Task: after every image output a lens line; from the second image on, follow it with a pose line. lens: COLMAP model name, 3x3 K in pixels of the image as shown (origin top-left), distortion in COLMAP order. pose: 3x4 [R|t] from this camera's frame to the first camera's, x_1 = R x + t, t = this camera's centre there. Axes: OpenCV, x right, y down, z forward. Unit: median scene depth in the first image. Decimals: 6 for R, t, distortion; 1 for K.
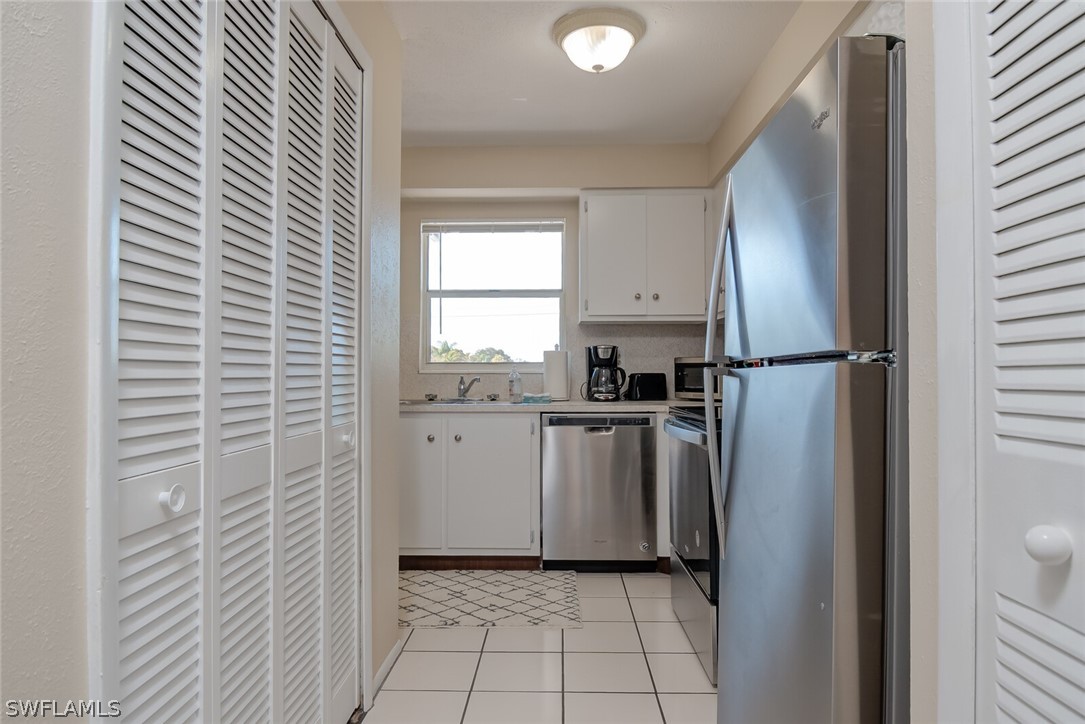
lens RADIAL K [[594.9, 0, 543.4], [0, 594.9, 364.3], [0, 0, 1]] dist [0.031368, -0.015141]
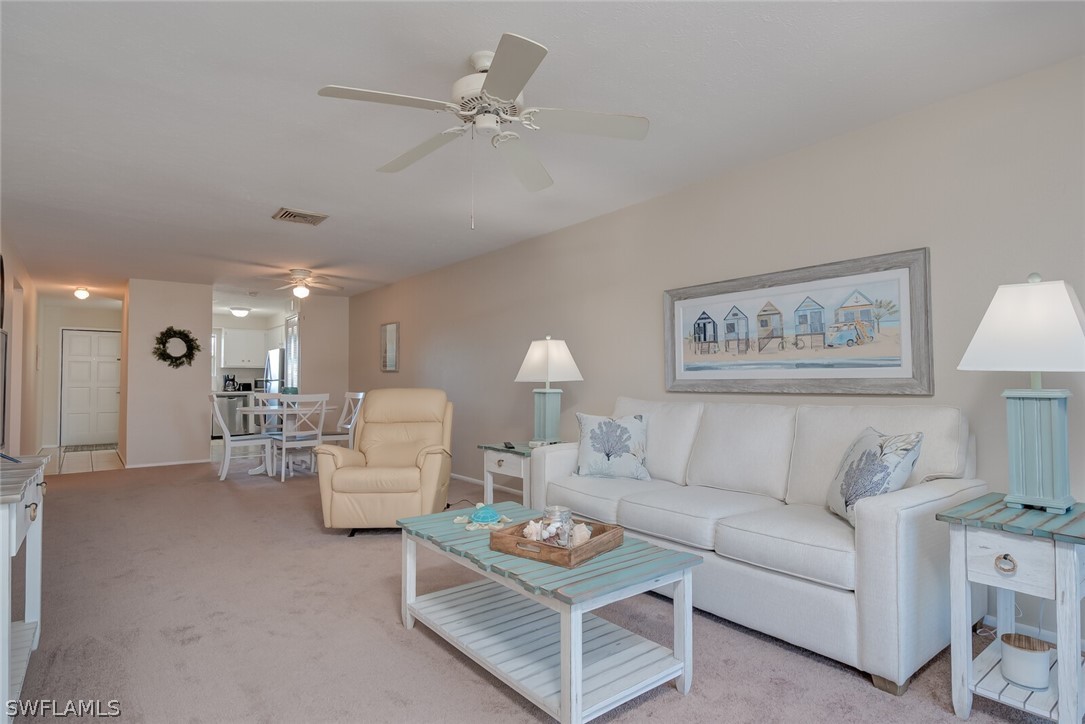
lens RADIAL K [[594.9, 0, 538.2], [0, 594.9, 361.8], [0, 0, 1]] dist [0.031368, -0.015141]
pose [[0.766684, 0.018024, 0.641771, -0.748970], [-0.001836, 0.999663, -0.025881, -0.020534], [-0.642022, 0.018664, 0.766459, -2.728321]]
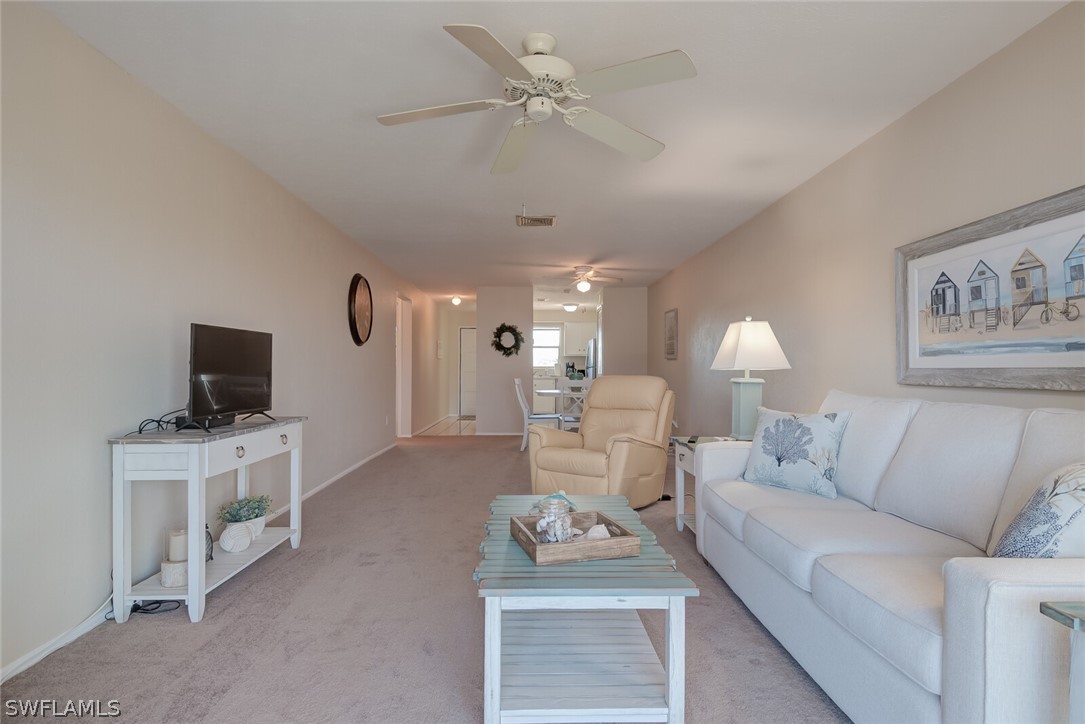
lens RADIAL K [[594.9, 0, 526.7], [0, 594.9, 363.8], [0, 0, 1]] dist [0.031368, -0.015141]
pose [[0.999439, 0.003807, 0.033275, -0.315405], [-0.003800, 0.999993, -0.000255, -0.020393], [-0.033276, 0.000128, 0.999446, -2.870872]]
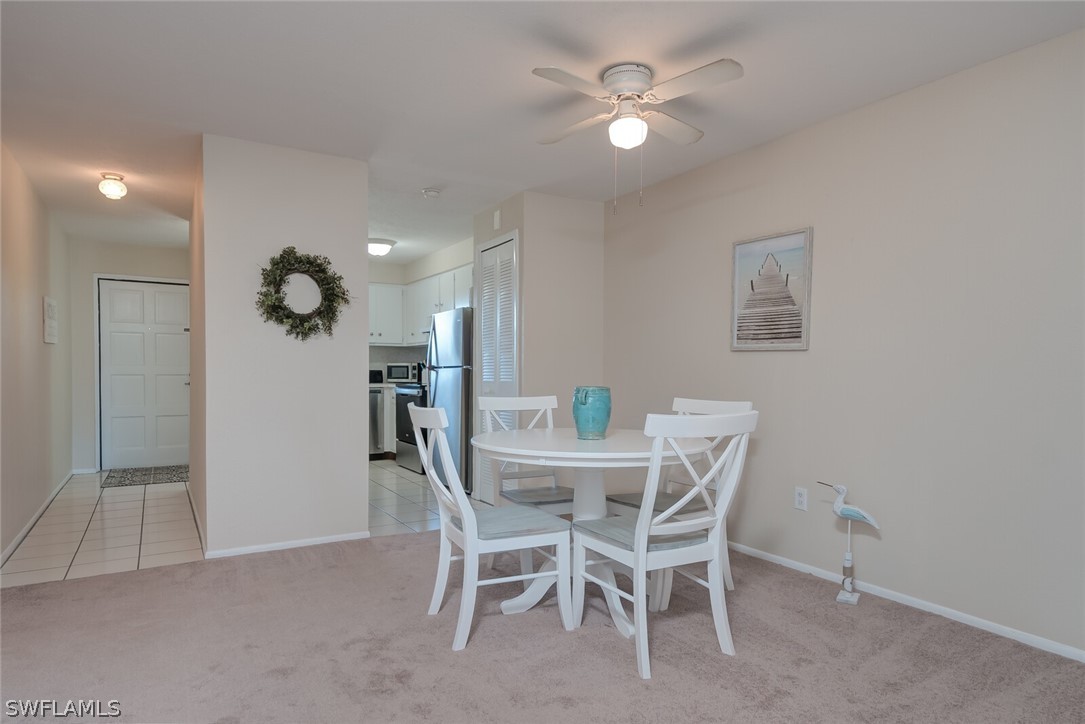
lens RADIAL K [[594.9, 0, 505.7], [0, 594.9, 382.1], [0, 0, 1]] dist [0.031368, -0.015141]
pose [[0.838571, -0.007699, 0.544738, -0.599145], [-0.012258, 0.999380, 0.032994, -0.017425], [-0.544655, -0.034345, 0.837957, -1.054881]]
